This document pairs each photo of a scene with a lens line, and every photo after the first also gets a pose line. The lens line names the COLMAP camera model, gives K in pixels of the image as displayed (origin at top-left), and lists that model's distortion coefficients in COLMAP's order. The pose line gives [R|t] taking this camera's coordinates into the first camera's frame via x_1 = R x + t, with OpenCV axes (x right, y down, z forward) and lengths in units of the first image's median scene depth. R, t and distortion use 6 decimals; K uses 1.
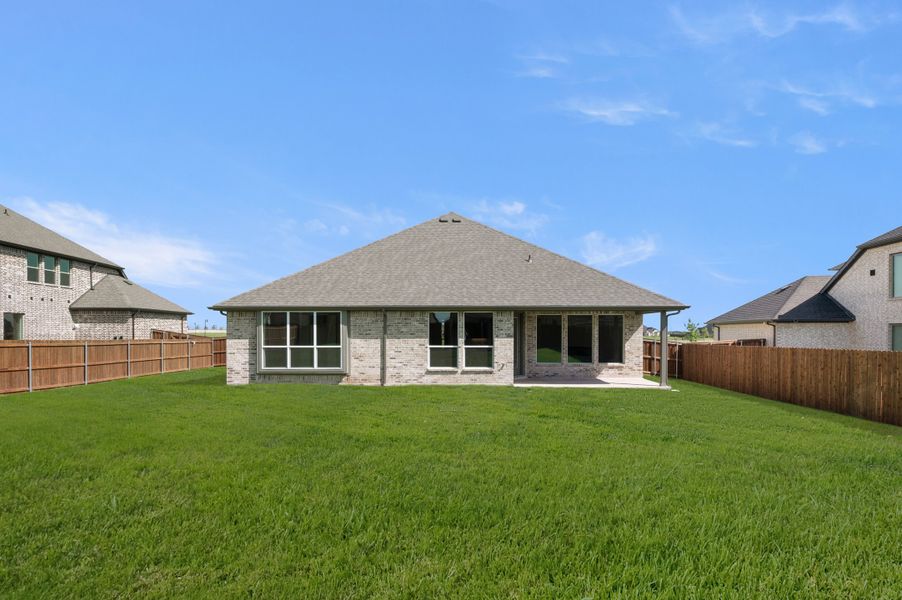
lens RADIAL K [[352.5, 0, 450.3], [0, 352.5, 298.2], [0, 0, 1]] dist [-0.000767, -0.000008]
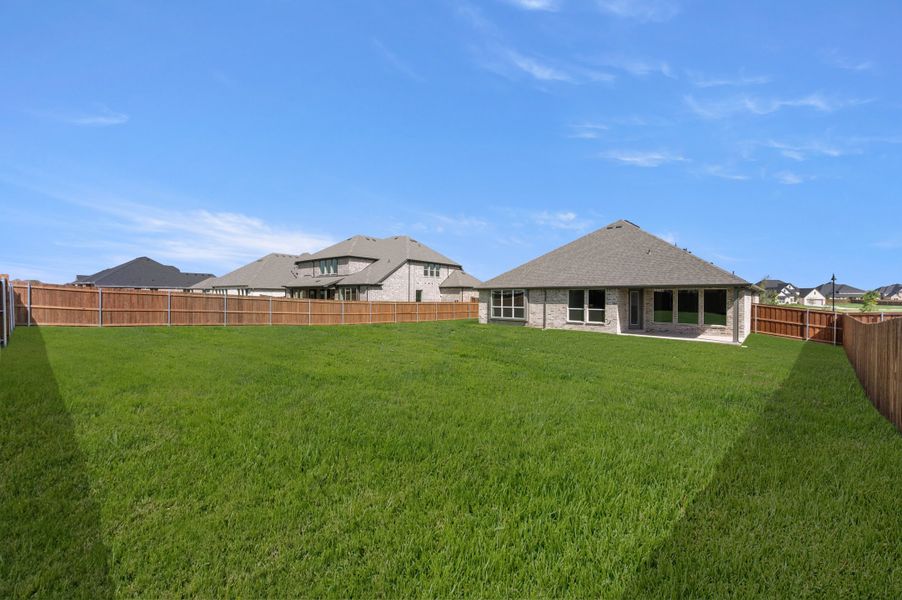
lens RADIAL K [[352.5, 0, 450.3], [0, 352.5, 298.2], [0, 0, 1]] dist [-0.000767, -0.000008]
pose [[0.996956, 0.064383, -0.043981, 0.209516], [-0.063269, 0.997651, 0.026265, 0.105531], [0.045569, -0.023402, 0.998687, -0.075826]]
